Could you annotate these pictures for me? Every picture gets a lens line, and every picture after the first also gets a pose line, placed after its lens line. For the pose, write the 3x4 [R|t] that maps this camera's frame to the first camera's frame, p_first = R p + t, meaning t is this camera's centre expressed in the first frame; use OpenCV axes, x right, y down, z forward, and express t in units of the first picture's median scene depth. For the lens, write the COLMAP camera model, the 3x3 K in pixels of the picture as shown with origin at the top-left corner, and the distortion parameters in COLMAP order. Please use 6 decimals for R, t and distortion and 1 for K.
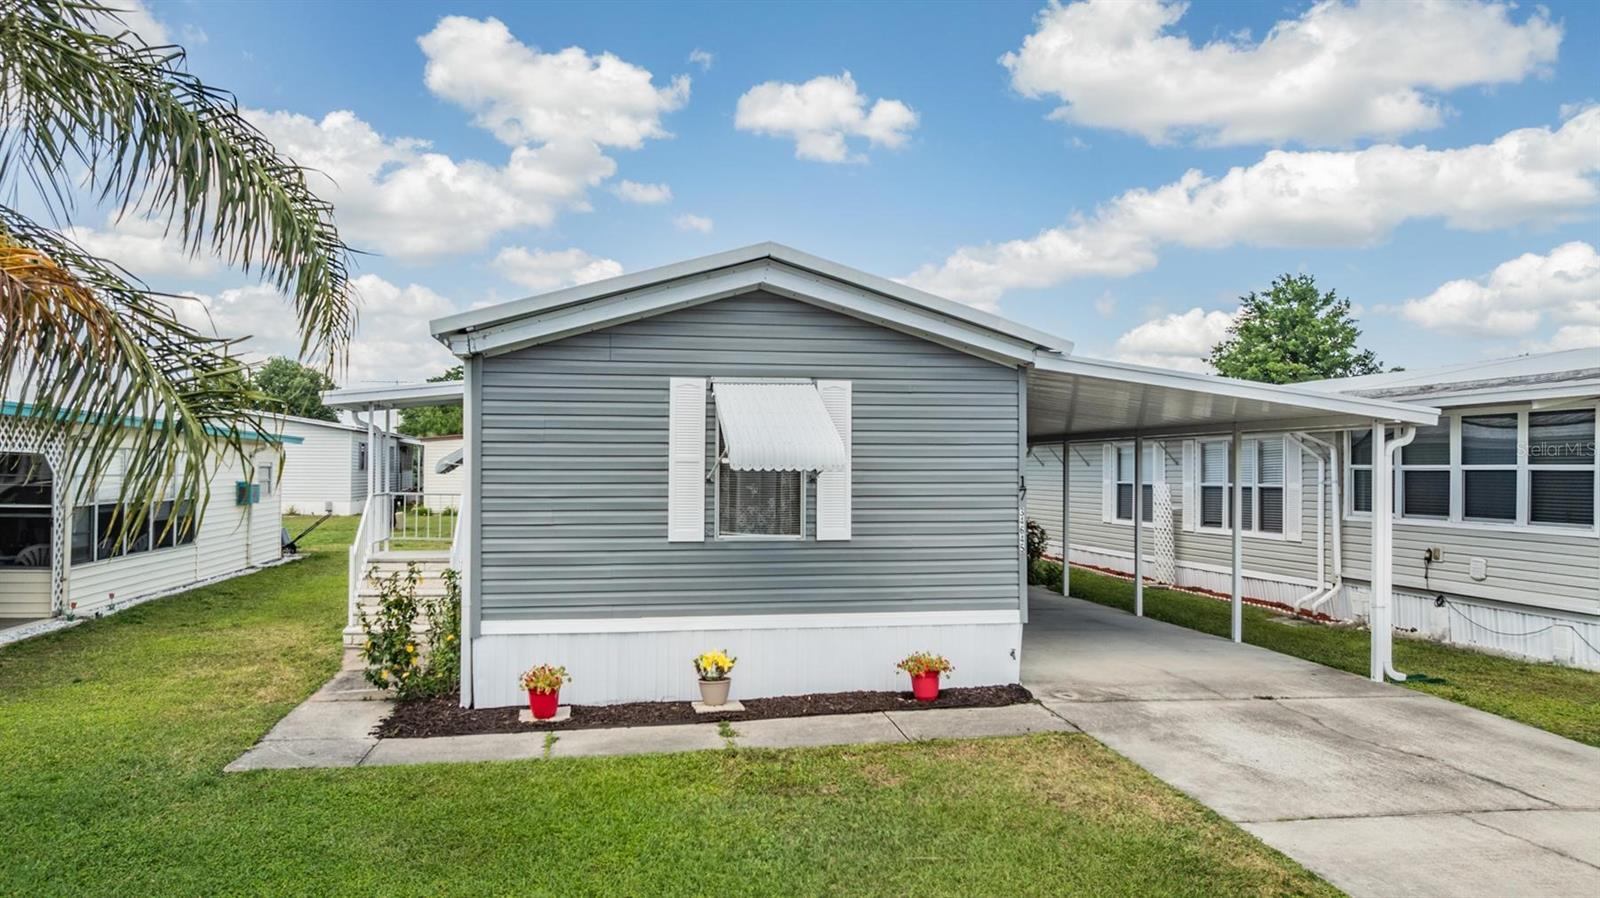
lens RADIAL K [[1105.6, 0, 805.0], [0, 1105.6, 468.3], [0, 0, 1]] dist [-0.009543, 0.001055]
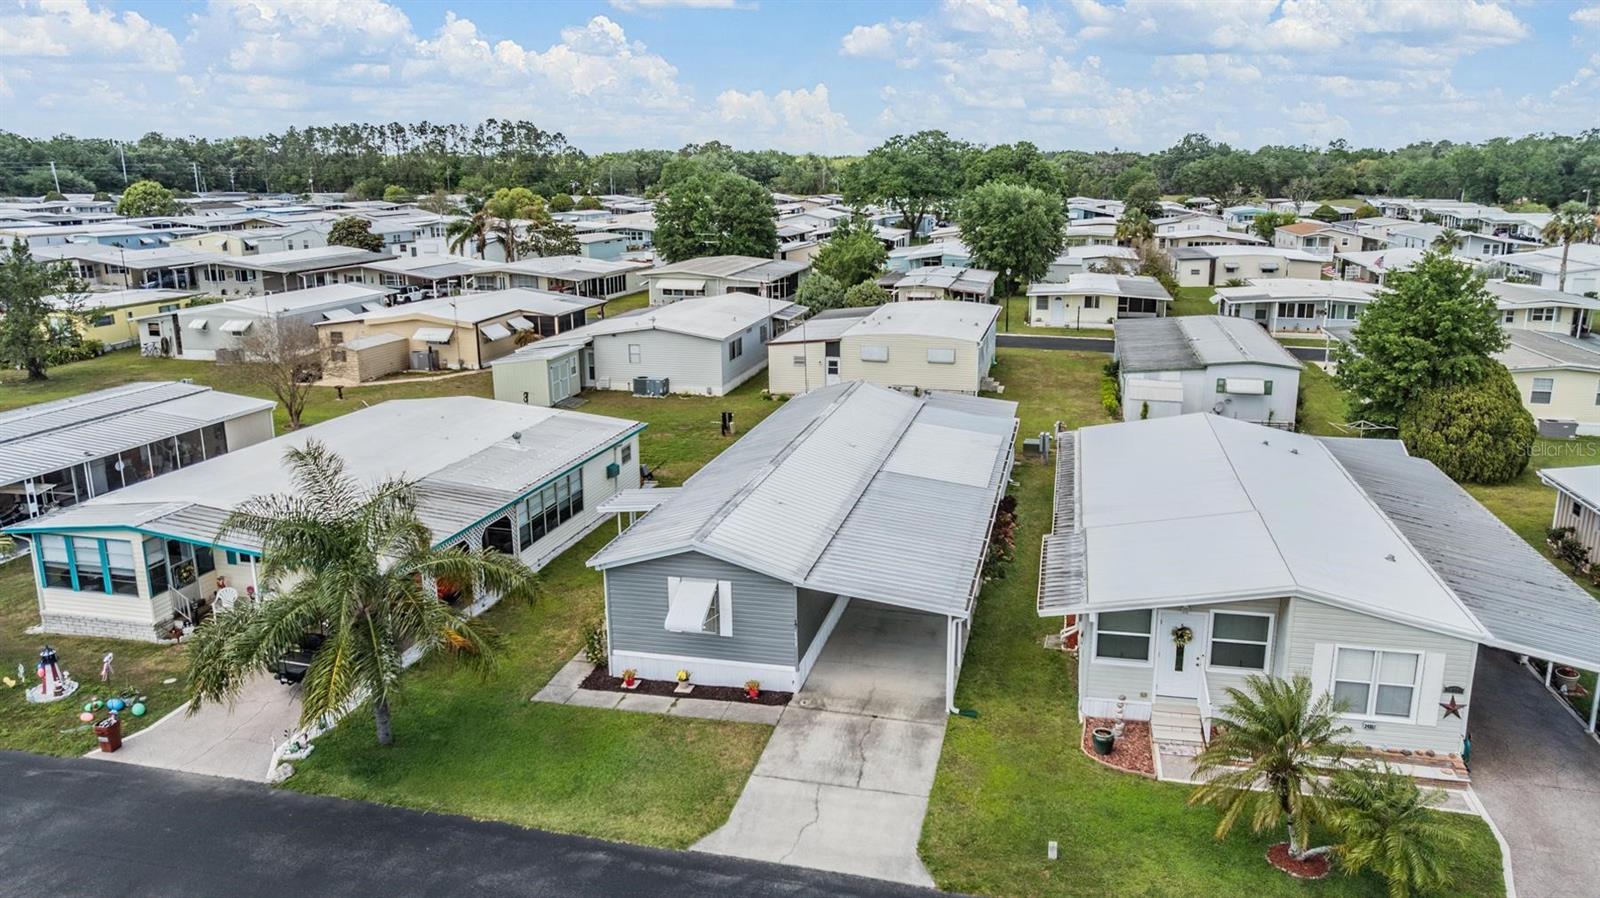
lens RADIAL K [[1085.6, 0, 841.9], [0, 1085.6, 444.4], [0, 0, 1]] dist [-0.017649, 0.002852]
pose [[0.925468, 0.087994, -0.368466, 1.275990], [0.006003, 0.969121, 0.246514, -1.089080], [0.378779, -0.230353, 0.896362, -1.237748]]
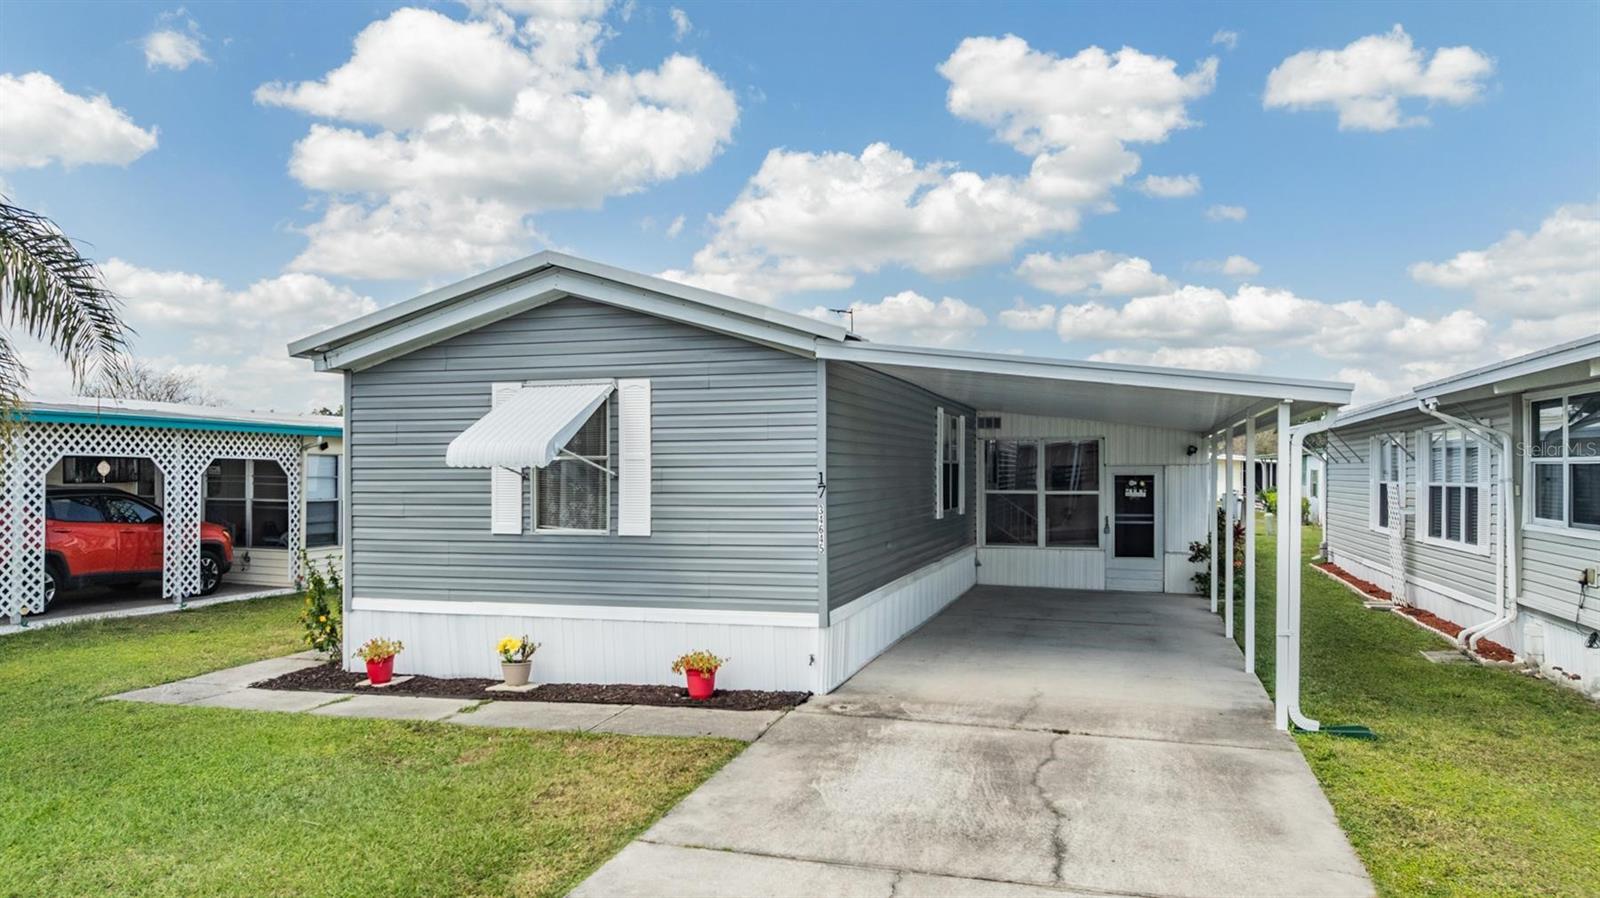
lens RADIAL K [[1101.3, 0, 821.1], [0, 1101.3, 487.8], [0, 0, 1]] dist [-0.030938, 0.003192]
pose [[0.900032, 0.000581, -0.435824, 0.636589], [0.005843, 0.999893, 0.013399, 0.008145], [0.435785, -0.014606, 0.899932, 0.163433]]
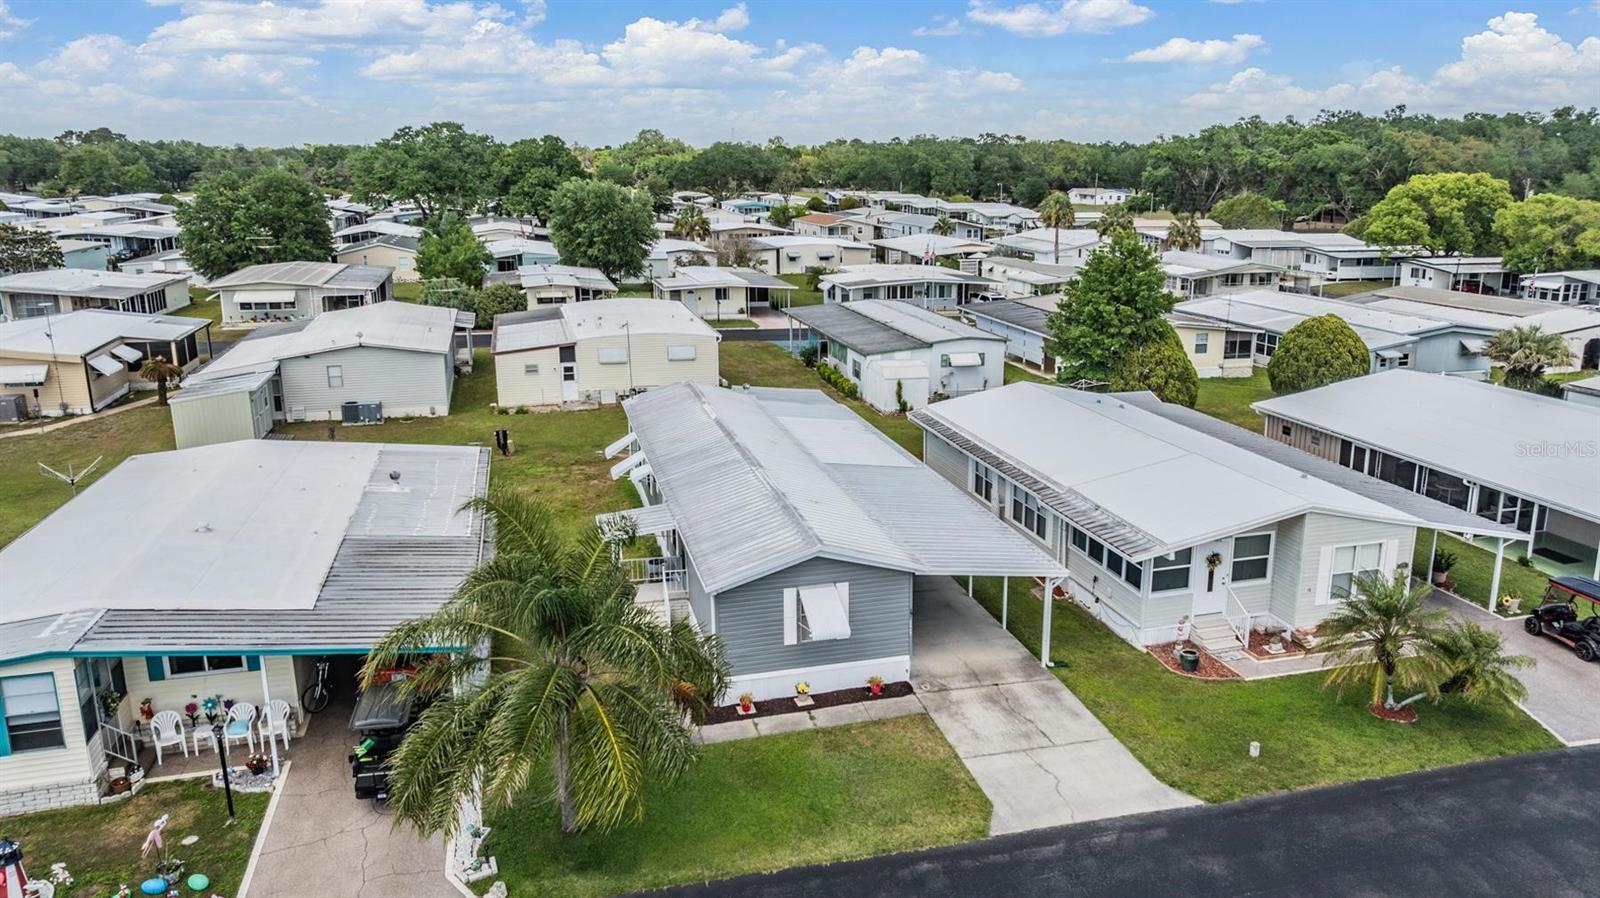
lens RADIAL K [[1085.6, 0, 841.9], [0, 1085.6, 444.4], [0, 0, 1]] dist [-0.017649, 0.002852]
pose [[0.994929, -0.022626, 0.098003, -0.232619], [-0.002806, 0.967747, 0.251909, -1.098101], [-0.100542, -0.250906, 0.962776, -1.492394]]
